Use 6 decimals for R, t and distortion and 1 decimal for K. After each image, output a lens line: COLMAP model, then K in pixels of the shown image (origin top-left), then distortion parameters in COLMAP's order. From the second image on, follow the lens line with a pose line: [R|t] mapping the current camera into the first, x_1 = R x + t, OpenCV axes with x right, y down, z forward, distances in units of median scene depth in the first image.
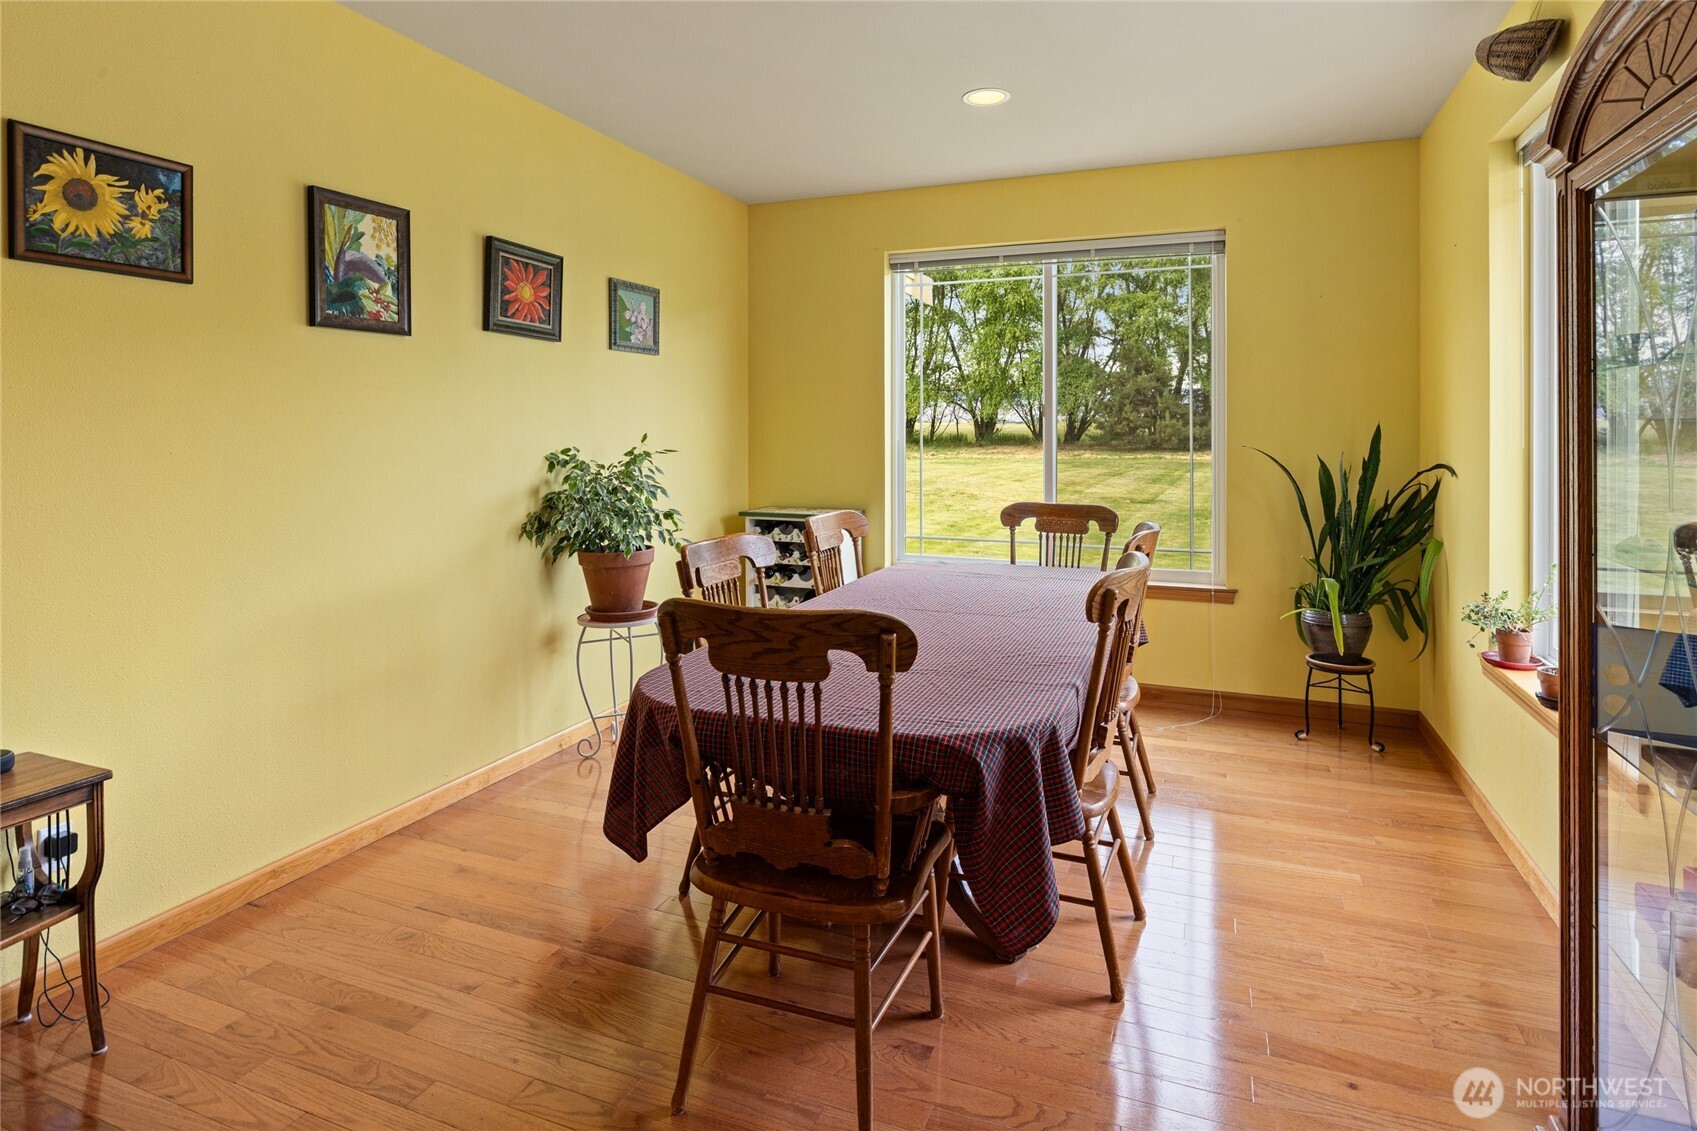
lens RADIAL K [[873.2, 0, 828.4], [0, 873.2, 427.2], [0, 0, 1]] dist [-0.008574, 0.002134]
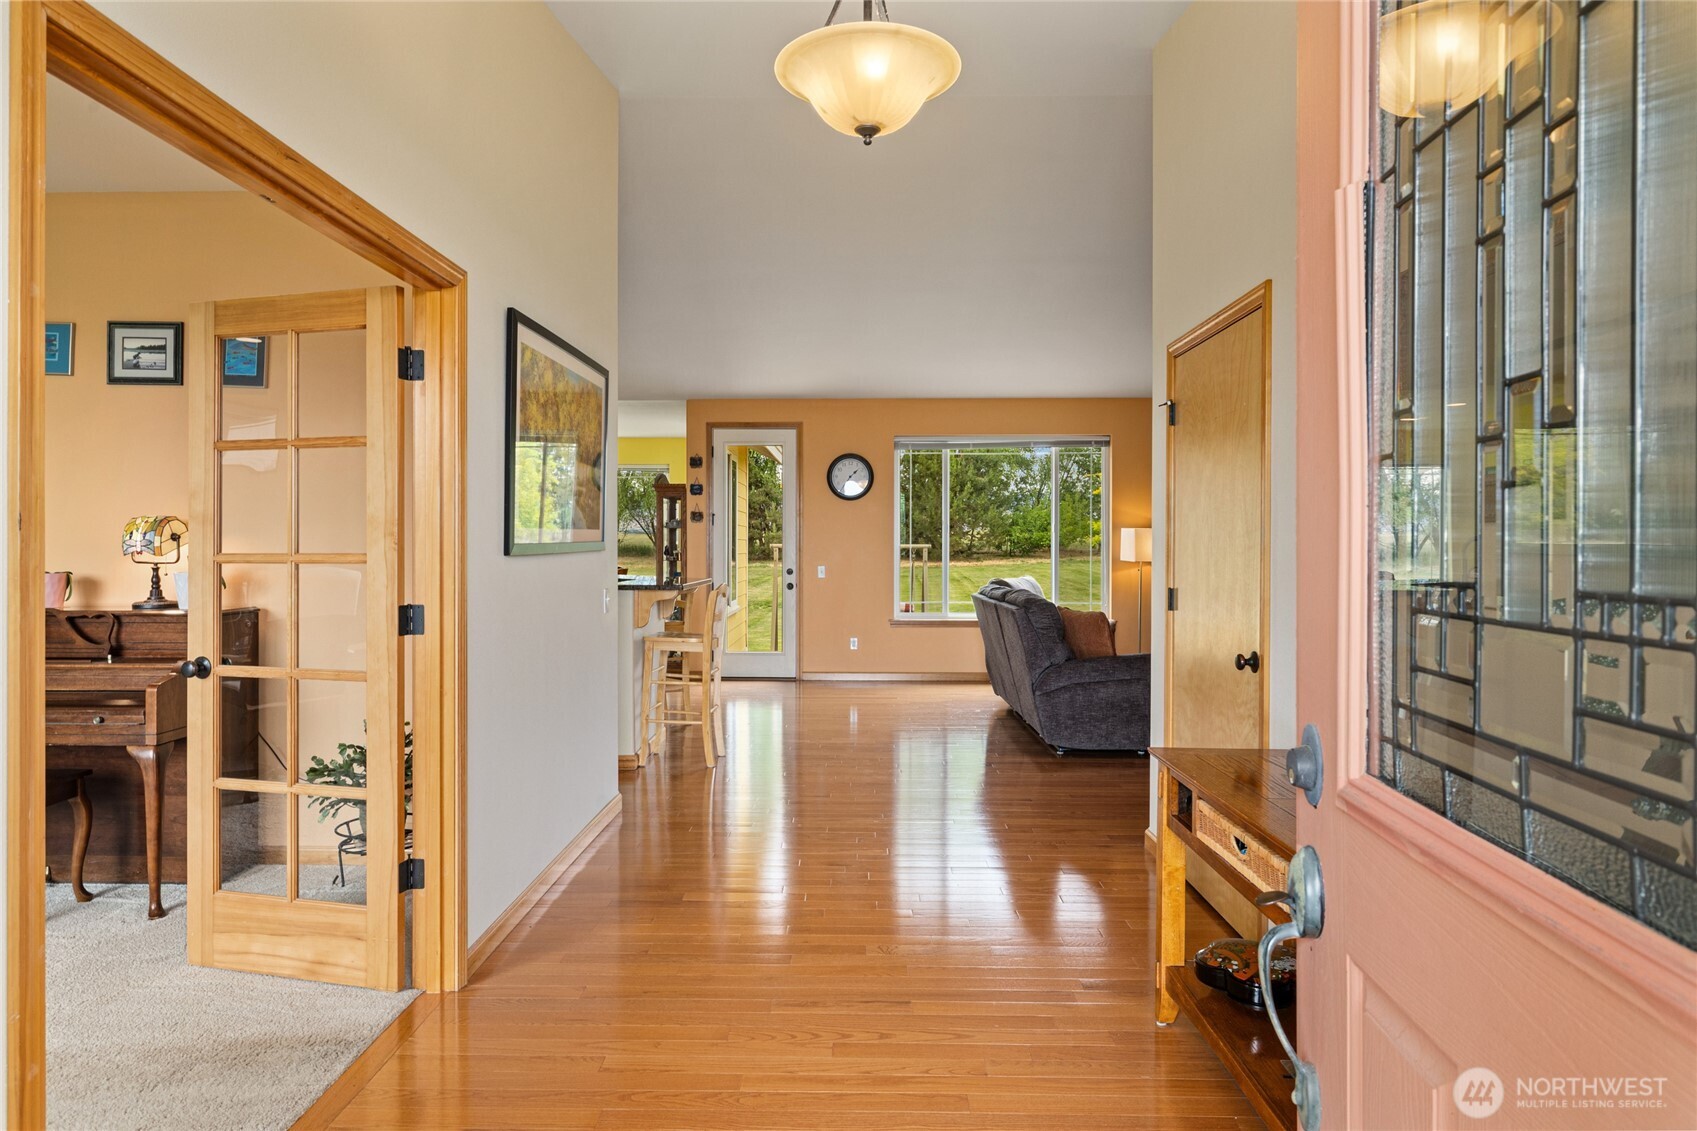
lens RADIAL K [[1048.3, 0, 831.6], [0, 1048.3, 561.4], [0, 0, 1]] dist [0.000515, 0.000062]
pose [[0.928831, -0.001093, 0.370502, -0.321405], [-0.007685, 0.999724, 0.022214, -0.009439], [-0.370424, -0.023481, 0.928566, -2.595566]]
